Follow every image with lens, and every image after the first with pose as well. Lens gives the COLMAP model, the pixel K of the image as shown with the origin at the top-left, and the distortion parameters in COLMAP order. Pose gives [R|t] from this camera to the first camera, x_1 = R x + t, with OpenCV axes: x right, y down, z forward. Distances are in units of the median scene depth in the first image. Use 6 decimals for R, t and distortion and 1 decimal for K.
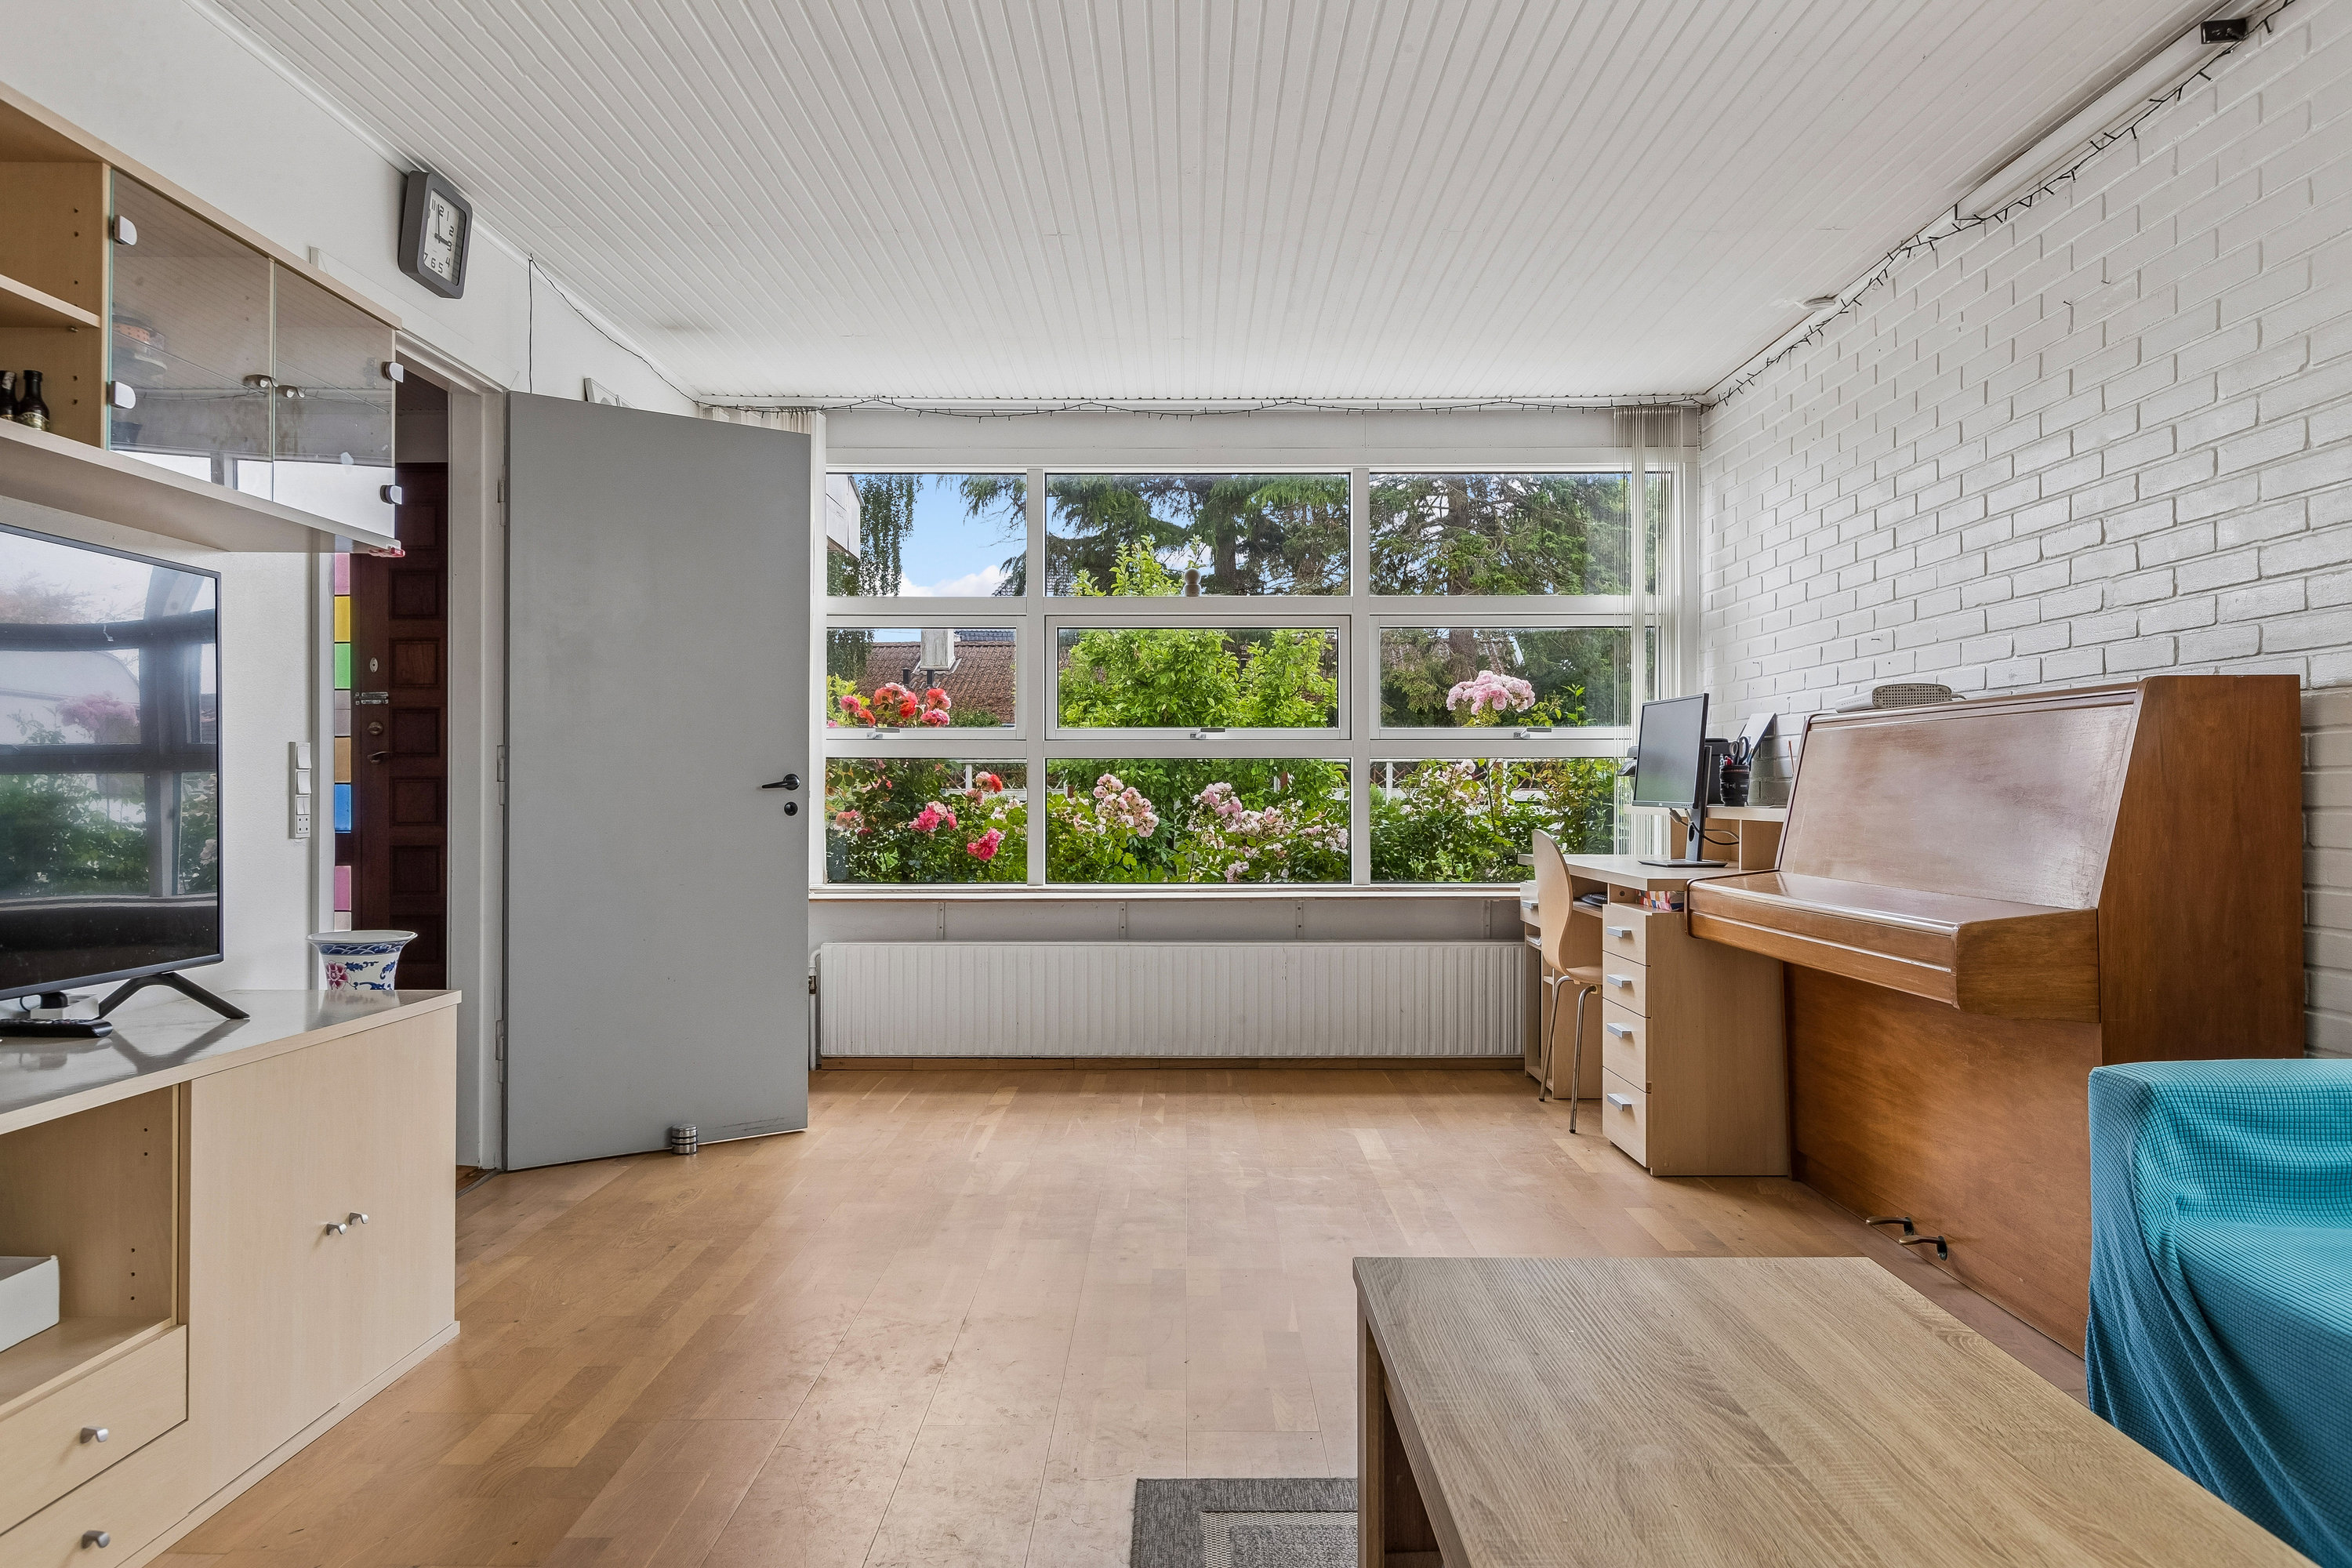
lens RADIAL K [[1590.7, 0, 1176.0], [0, 1590.7, 784.0], [0, 0, 1]] dist [0.002403, -0.001872]
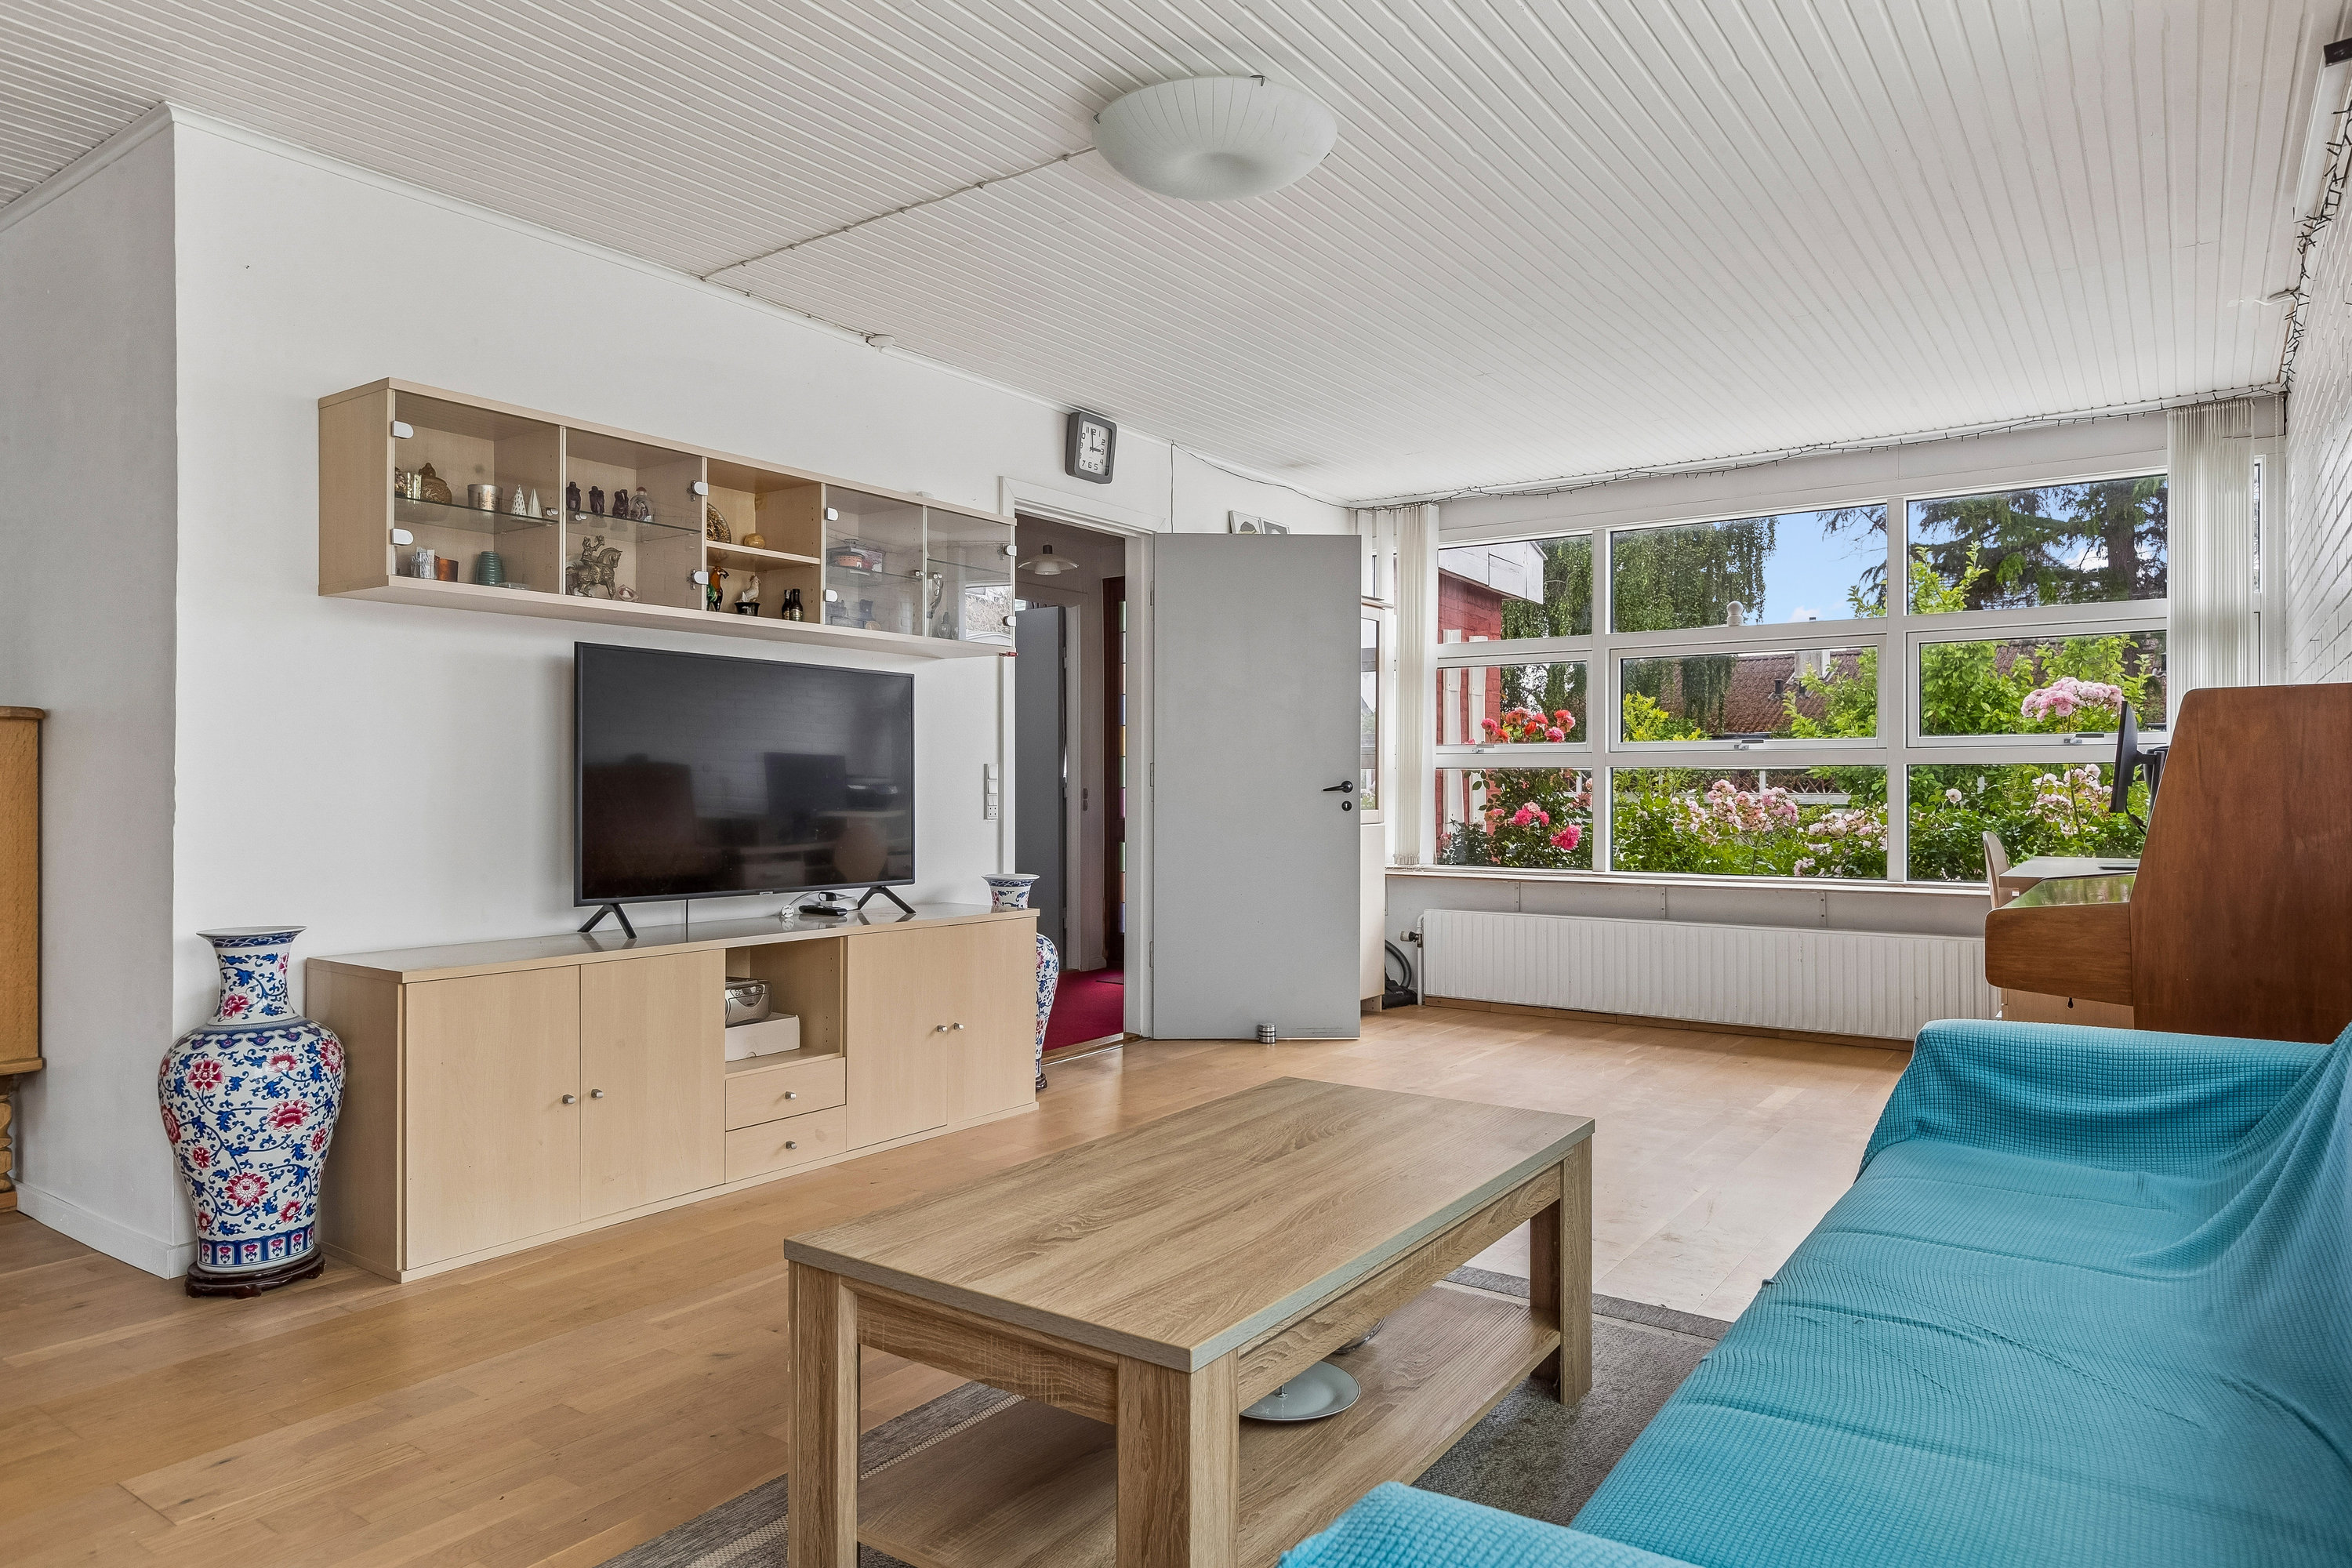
lens RADIAL K [[1455.9, 0, 1176.0], [0, 1455.9, 784.0], [0, 0, 1]] dist [0.002103, -0.001589]
pose [[0.813570, -0.001195, -0.581465, 0.375577], [-0.000526, 0.999996, -0.002791, -0.000071], [0.581466, 0.002577, 0.813566, -0.121116]]
